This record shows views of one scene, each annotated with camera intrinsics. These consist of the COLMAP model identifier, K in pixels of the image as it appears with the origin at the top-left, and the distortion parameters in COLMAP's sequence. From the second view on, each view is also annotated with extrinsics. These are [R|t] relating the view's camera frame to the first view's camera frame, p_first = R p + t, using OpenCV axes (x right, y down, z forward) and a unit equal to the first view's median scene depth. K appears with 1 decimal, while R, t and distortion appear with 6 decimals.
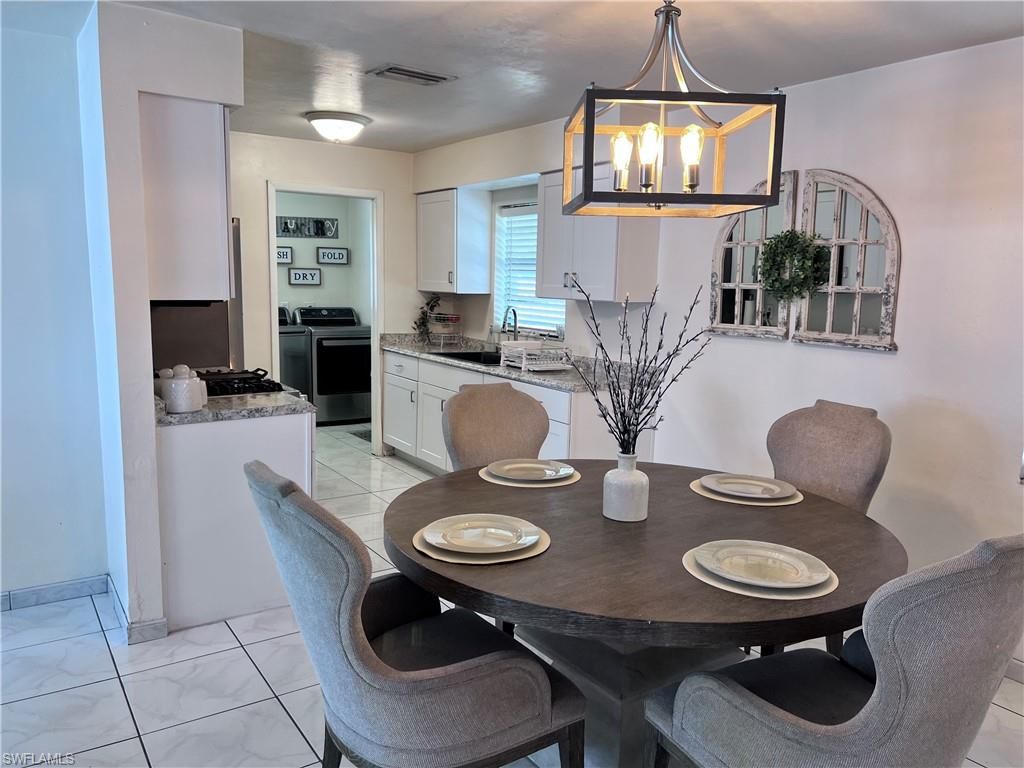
lens RADIAL K [[775.9, 0, 512.0], [0, 775.9, 384.0], [0, 0, 1]] dist [0.038778, -0.001509]
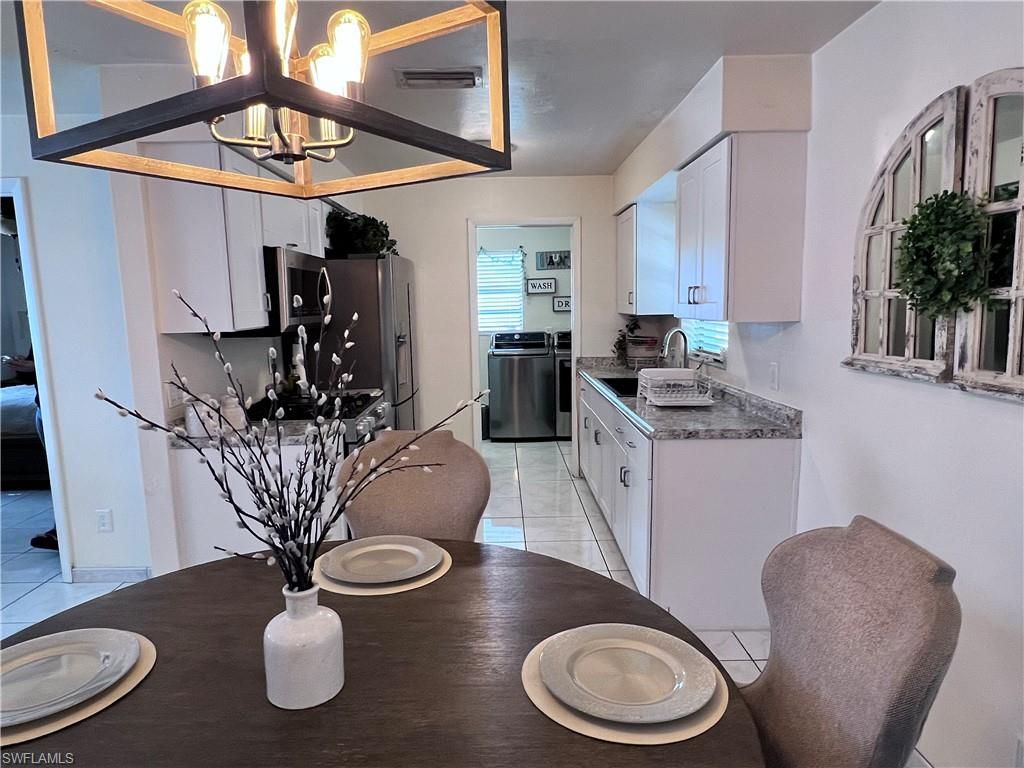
lens RADIAL K [[625.8, 0, 512.0], [0, 625.8, 384.0], [0, 0, 1]] dist [0.001895, 0.001420]
pose [[0.834957, 0.032917, -0.549329, 0.314042], [-0.037726, 0.999285, 0.002538, -0.042041], [0.549020, 0.018605, 0.835602, 0.402373]]
